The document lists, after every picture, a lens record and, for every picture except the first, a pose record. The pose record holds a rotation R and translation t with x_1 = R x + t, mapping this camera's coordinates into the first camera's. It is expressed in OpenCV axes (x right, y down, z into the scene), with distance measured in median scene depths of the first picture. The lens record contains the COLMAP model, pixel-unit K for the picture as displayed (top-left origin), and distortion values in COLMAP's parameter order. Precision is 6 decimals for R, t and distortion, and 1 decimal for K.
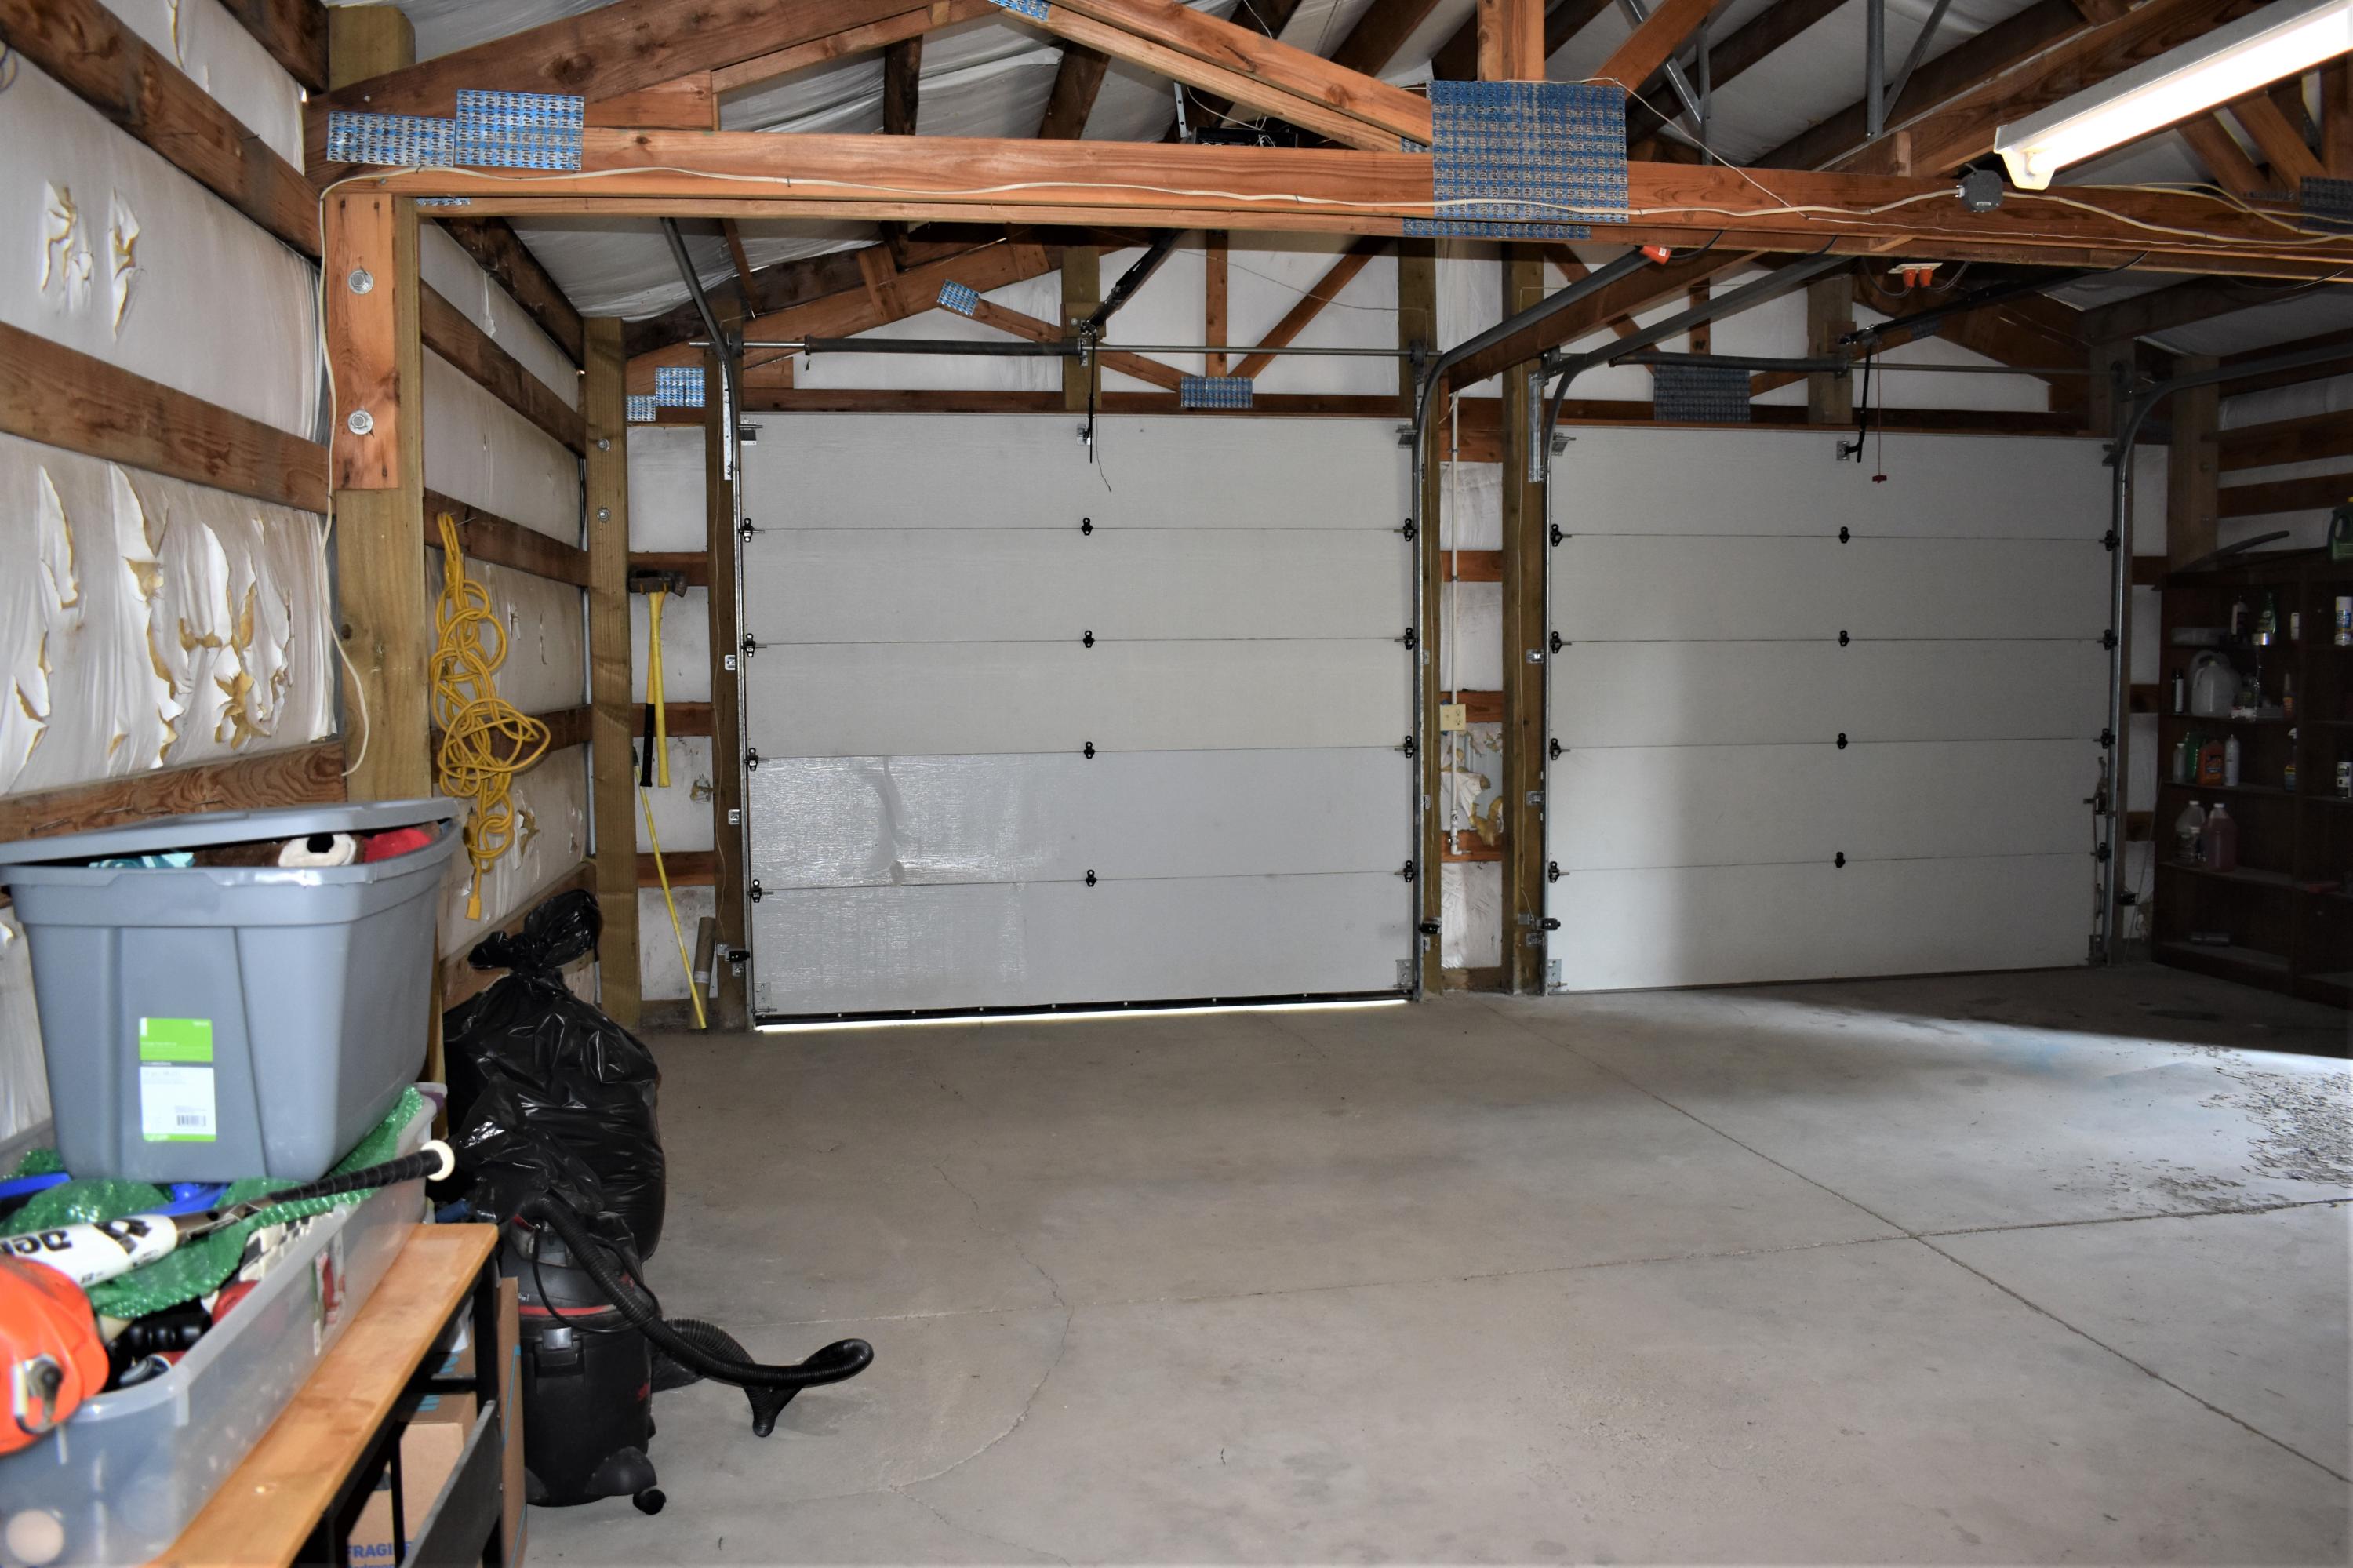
lens RADIAL K [[1830.6, 0, 1176.5], [0, 1830.6, 784.0], [0, 0, 1]] dist [-0.094622, 0.017449]
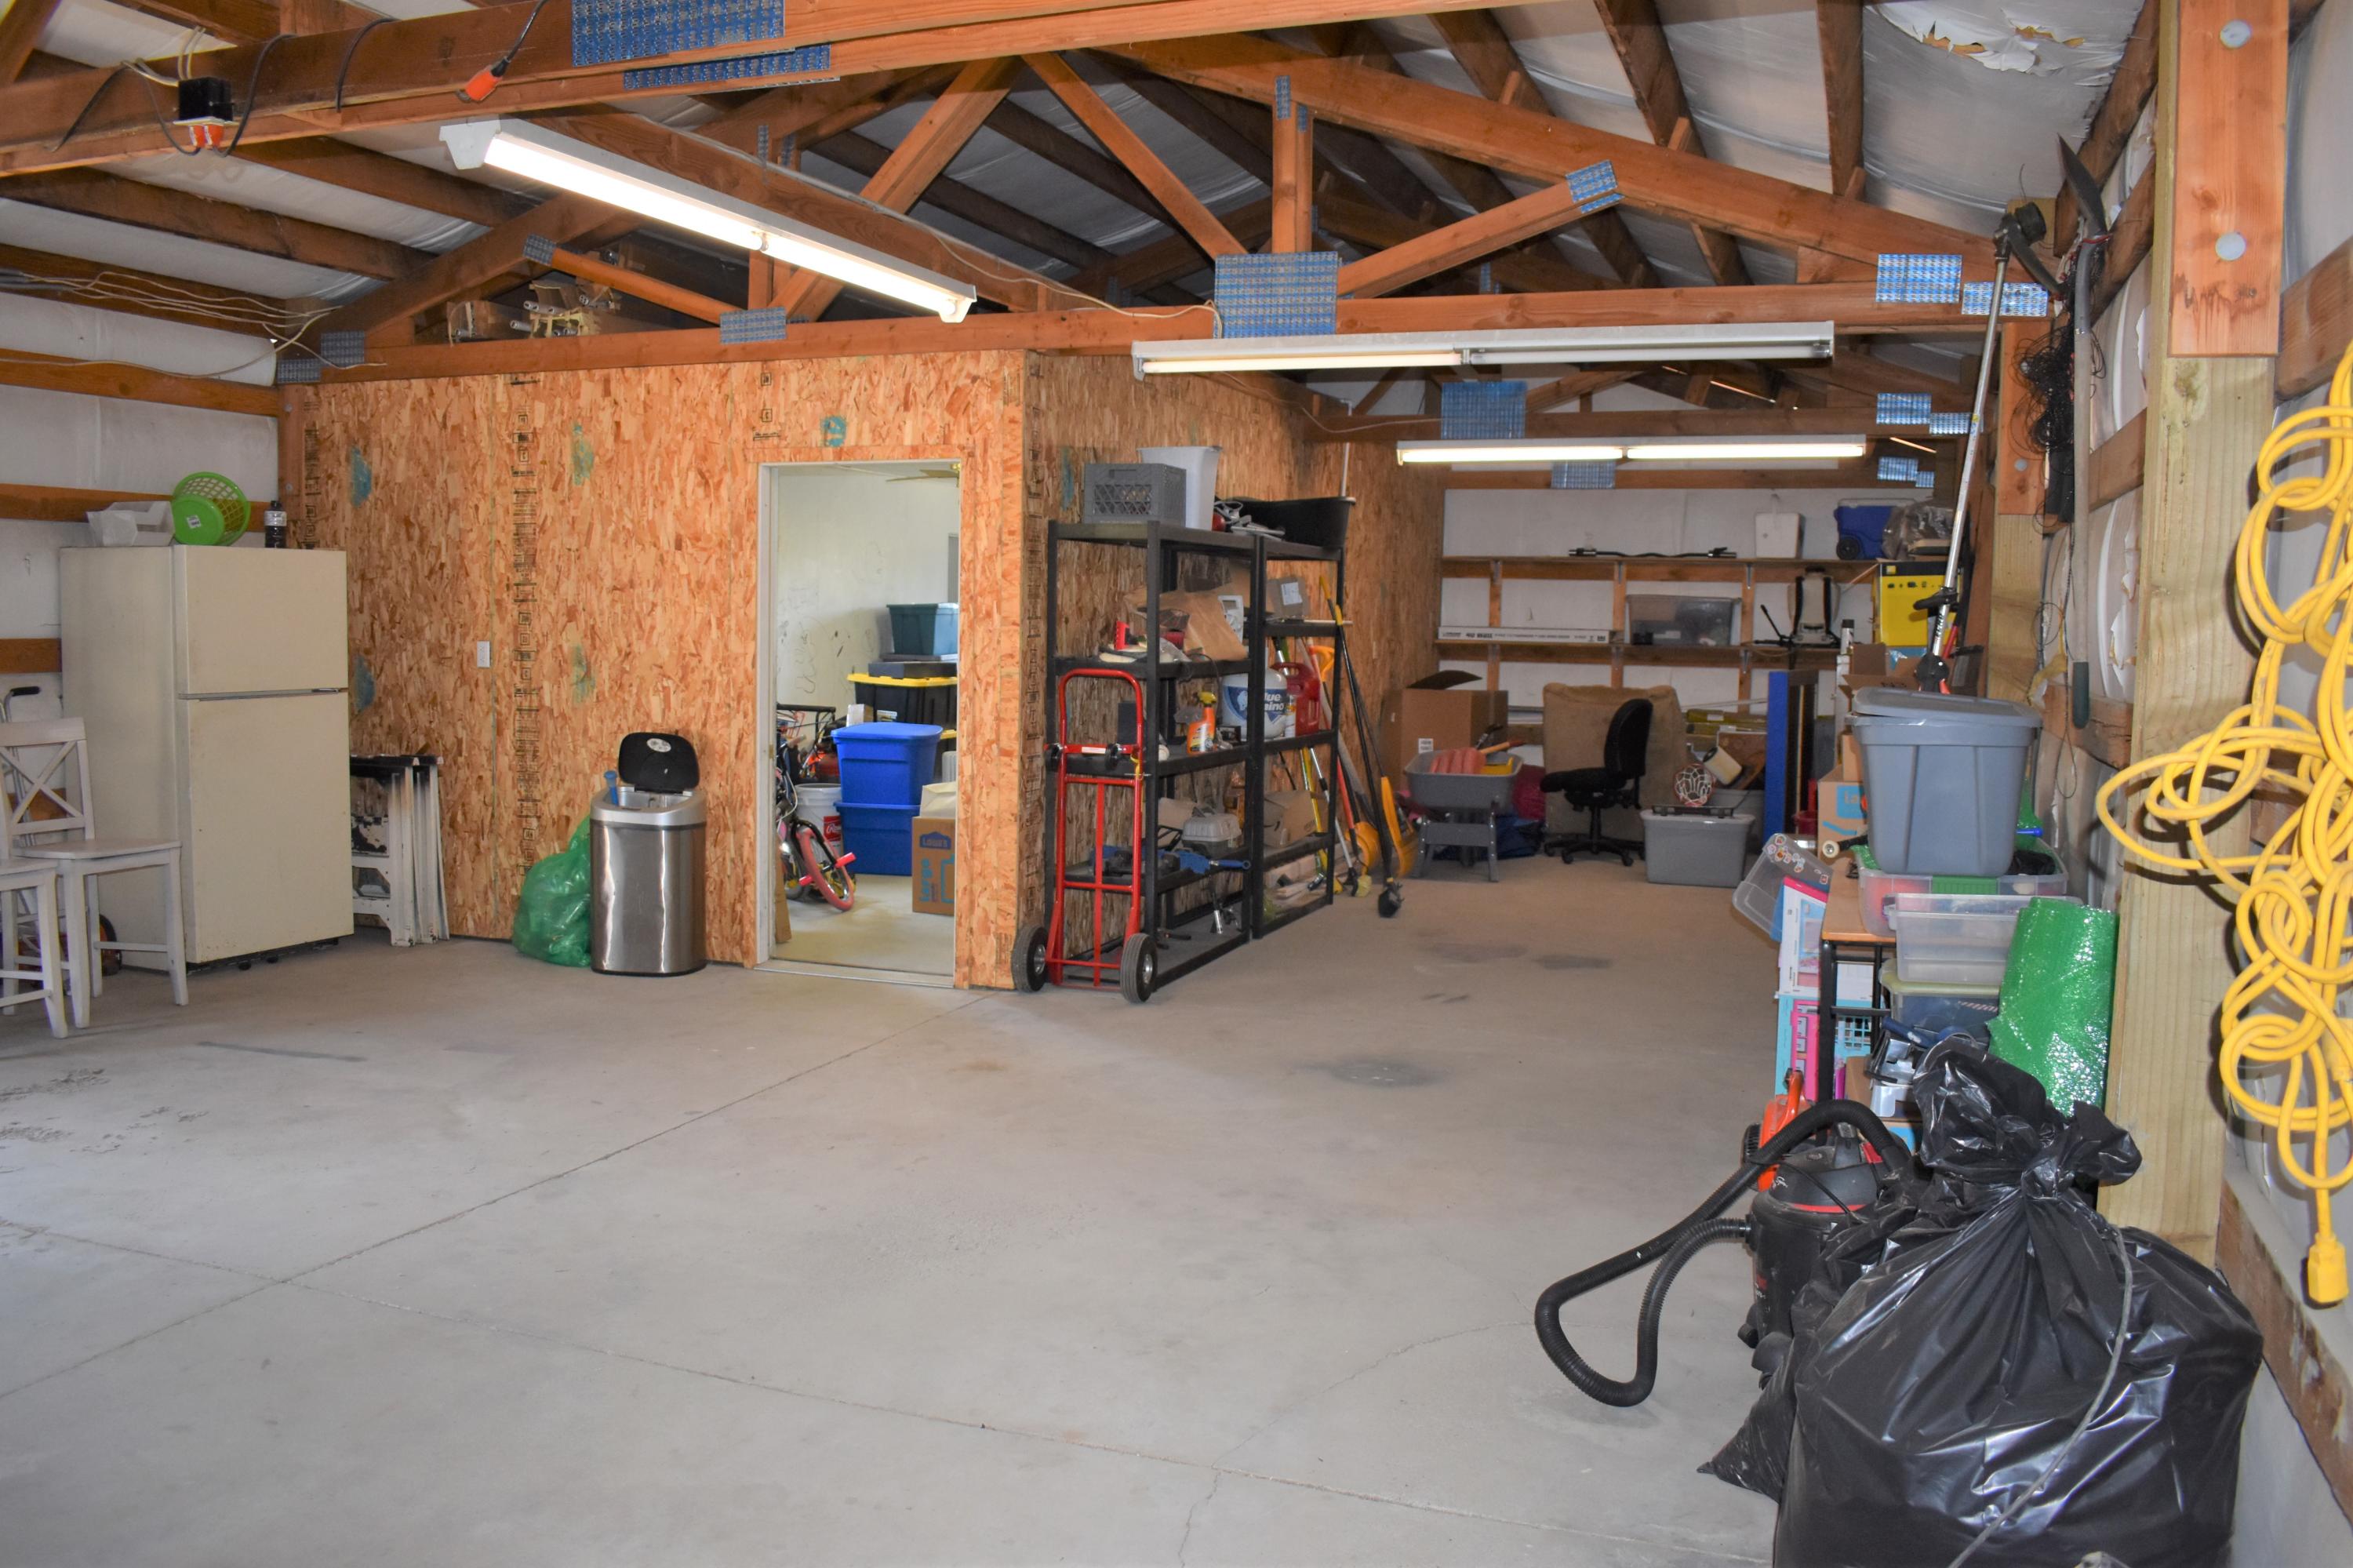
lens RADIAL K [[1883.0, 0, 1176.5], [0, 1883.0, 784.0], [0, 0, 1]] dist [-0.089026, 0.000843]
pose [[-0.867754, -0.049996, 0.494474, -0.506579], [0.023569, 0.989668, 0.141426, -0.129755], [-0.496436, 0.134378, -0.857610, 1.999854]]
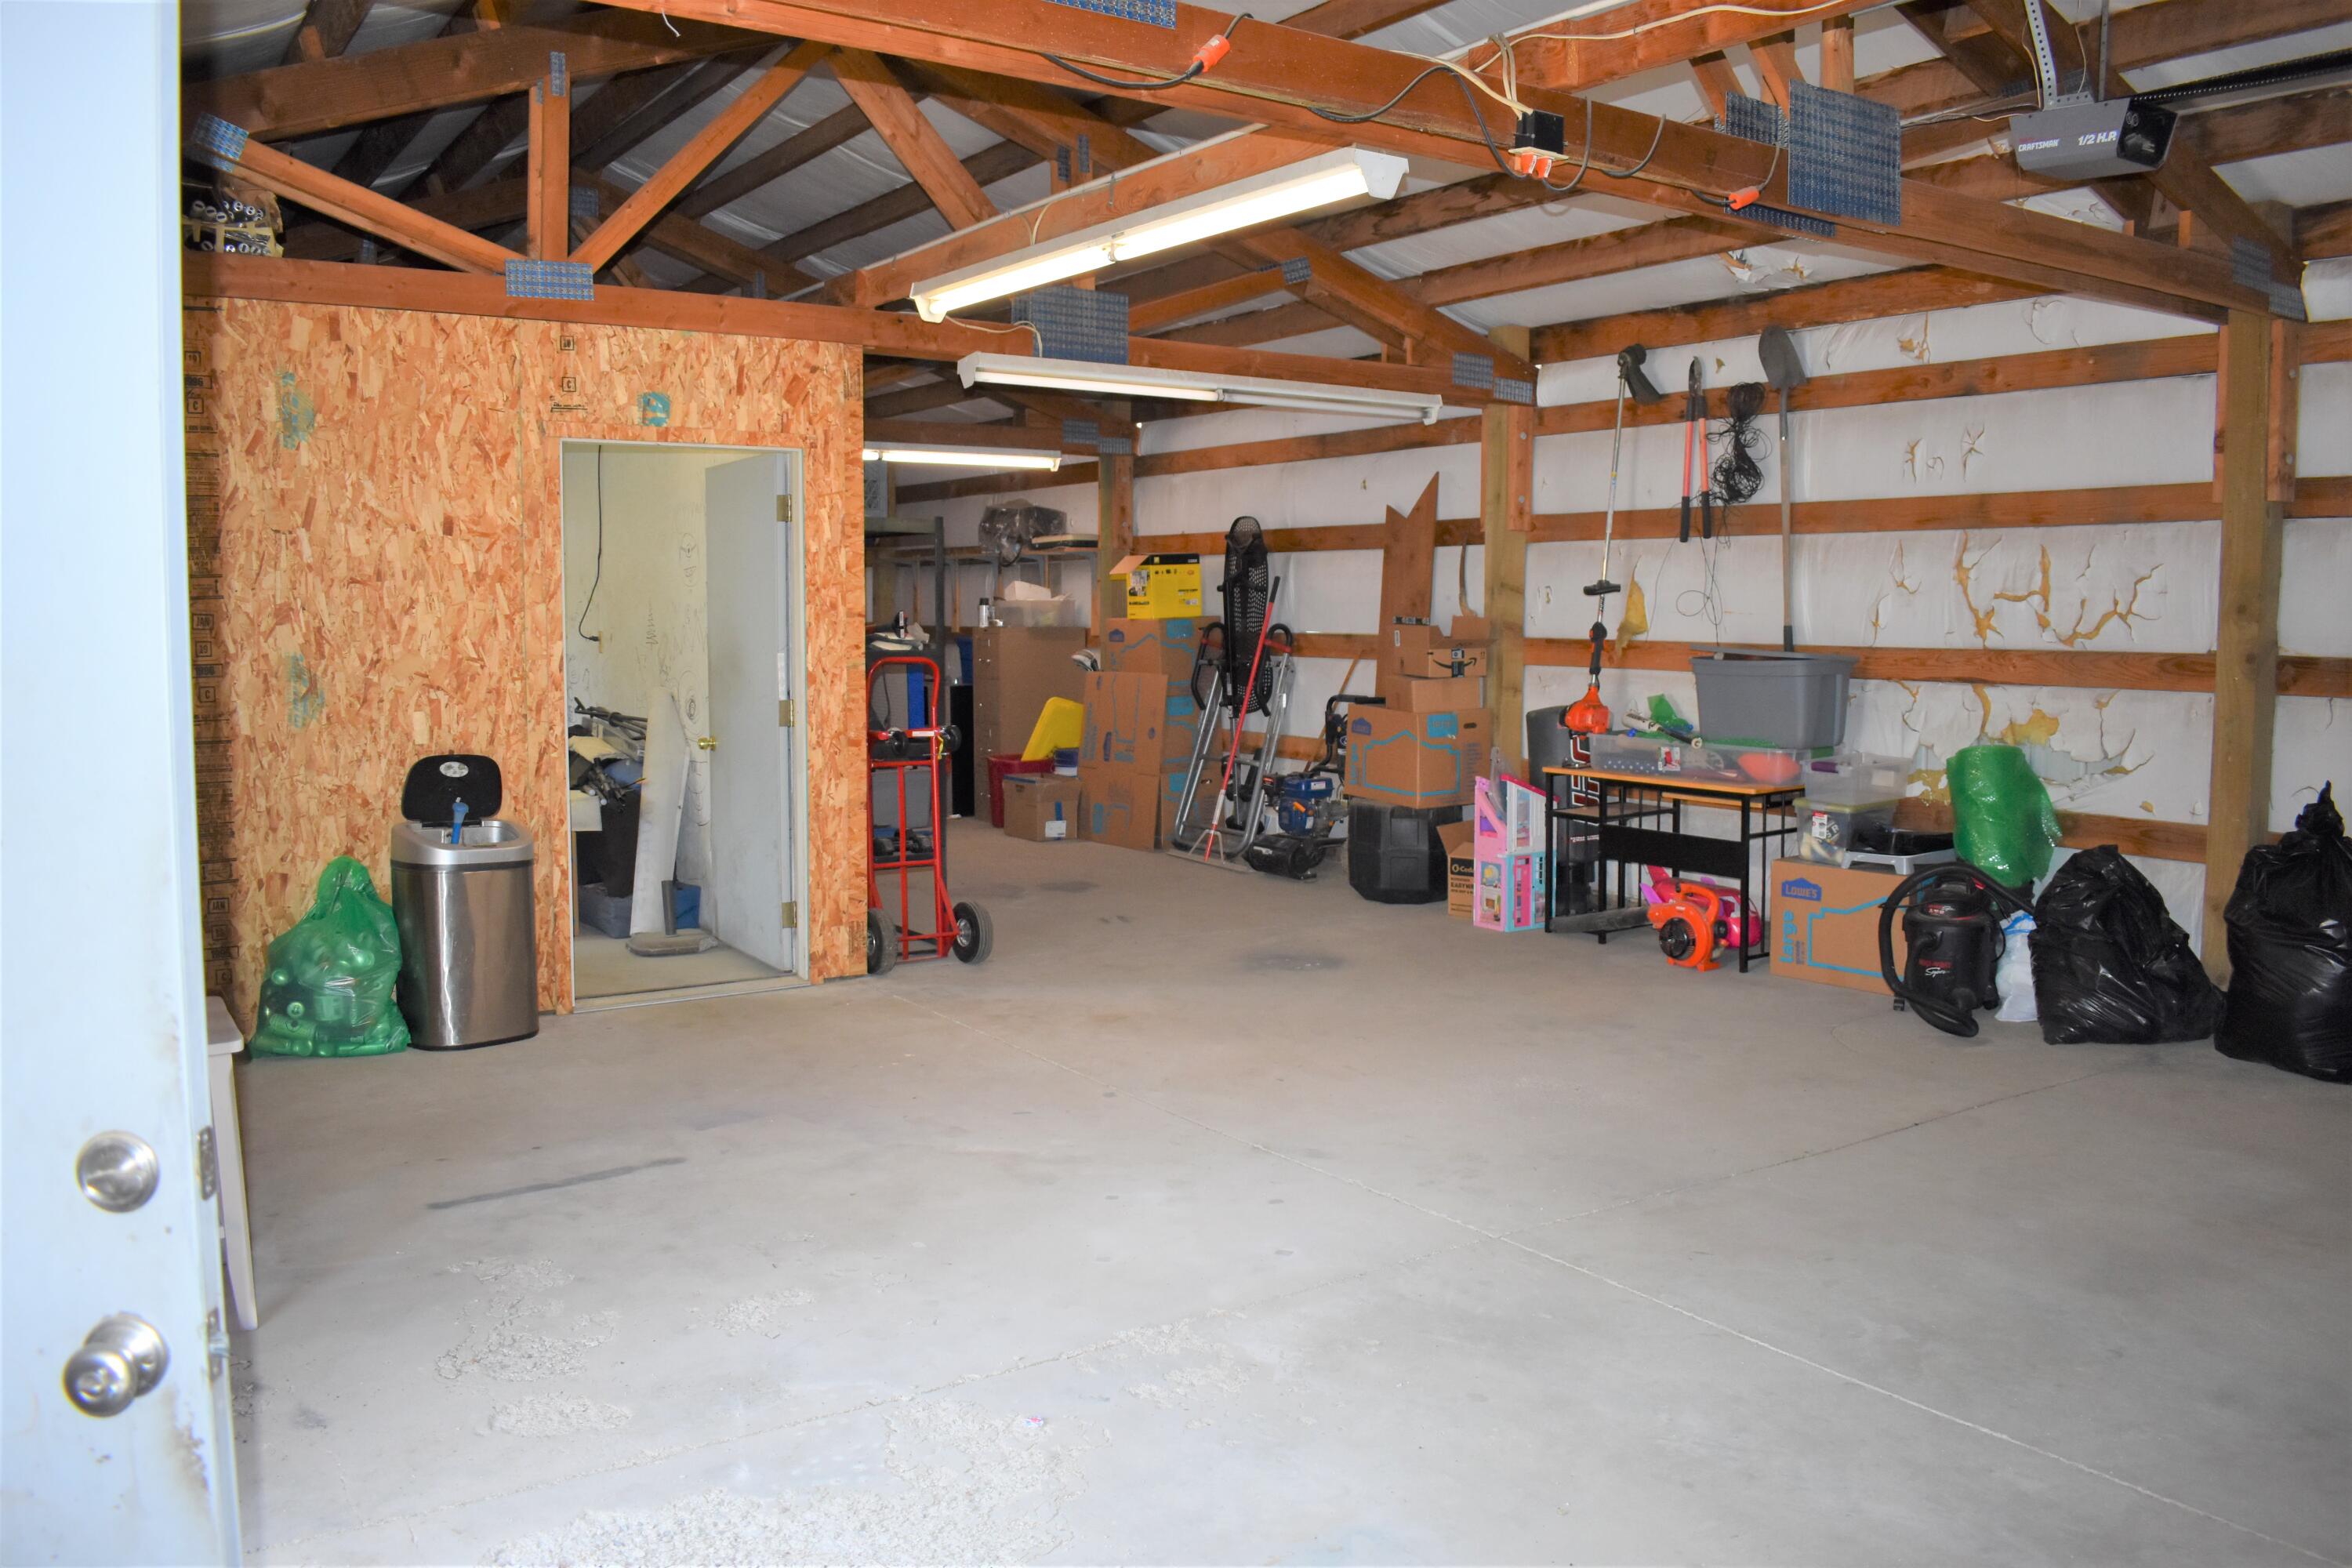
lens RADIAL K [[1829.8, 0, 1176.0], [0, 1829.8, 784.0], [0, 0, 1]] dist [-0.094622, 0.017449]
pose [[-0.908717, 0.044966, -0.414983, 1.241257], [-0.023853, 0.986962, 0.159176, -0.162854], [0.416730, 0.154545, -0.895797, 2.296388]]
